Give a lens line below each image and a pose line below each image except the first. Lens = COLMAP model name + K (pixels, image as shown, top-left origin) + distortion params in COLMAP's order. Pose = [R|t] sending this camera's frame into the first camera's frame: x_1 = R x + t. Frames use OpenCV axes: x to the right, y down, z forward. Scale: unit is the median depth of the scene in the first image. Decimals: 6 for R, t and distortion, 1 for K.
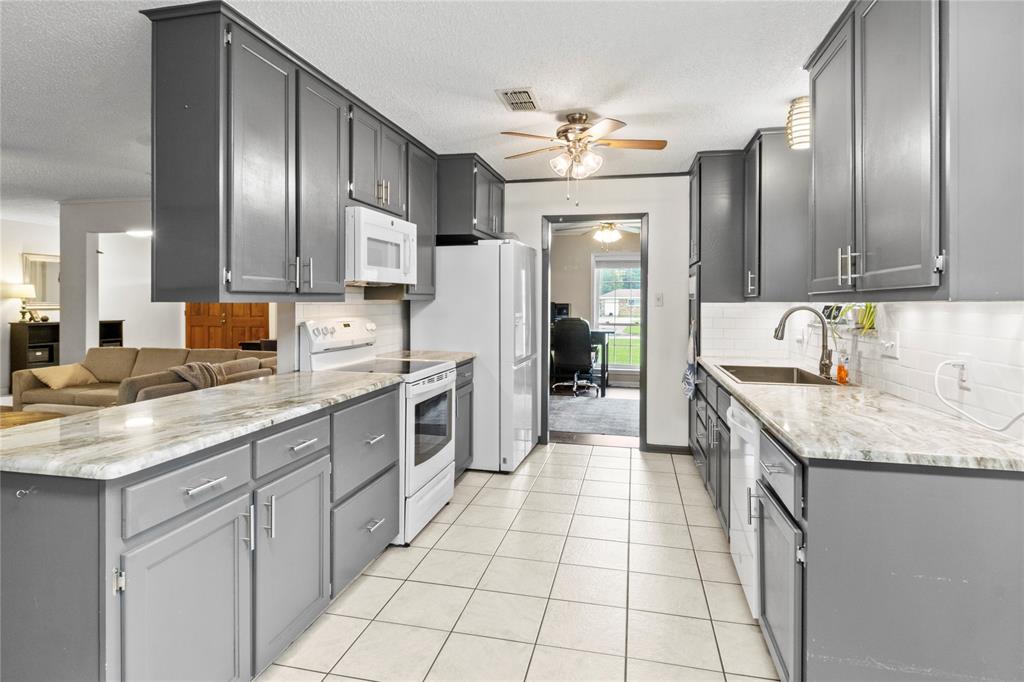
lens RADIAL K [[563.9, 0, 513.5], [0, 563.9, 304.3], [0, 0, 1]] dist [0.000975, 0.000081]
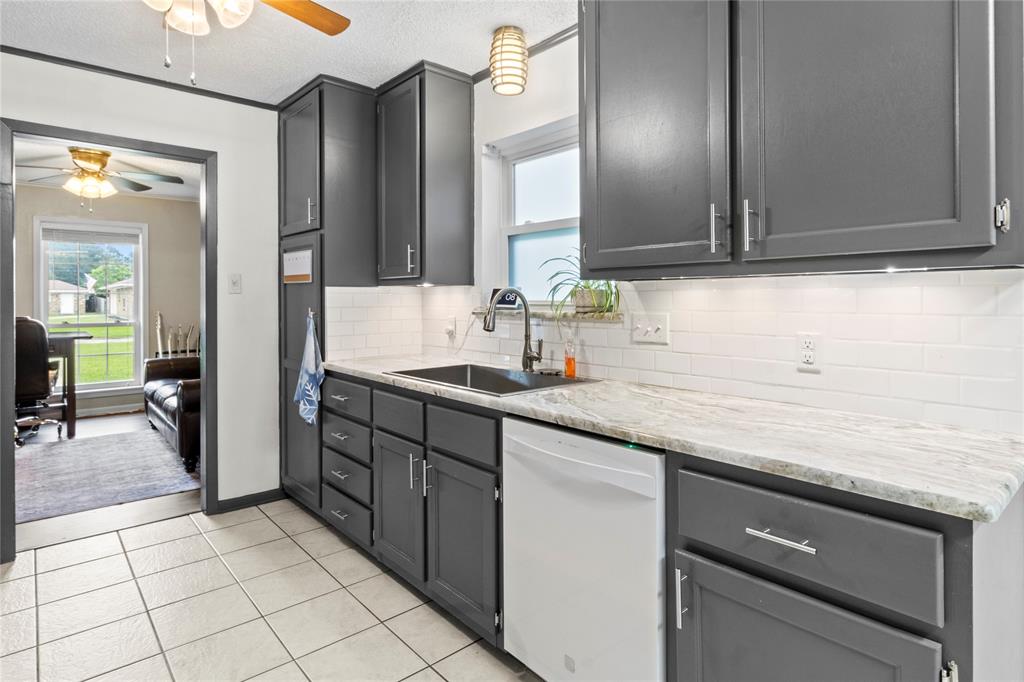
lens RADIAL K [[545.6, 0, 495.9], [0, 545.6, 299.1], [0, 0, 1]] dist [0.000002, 0.000120]
pose [[0.597709, -0.006947, 0.801683, -0.081286], [0.007909, 0.999965, 0.002768, 0.011148], [-0.801674, 0.004686, 0.597743, 0.361413]]
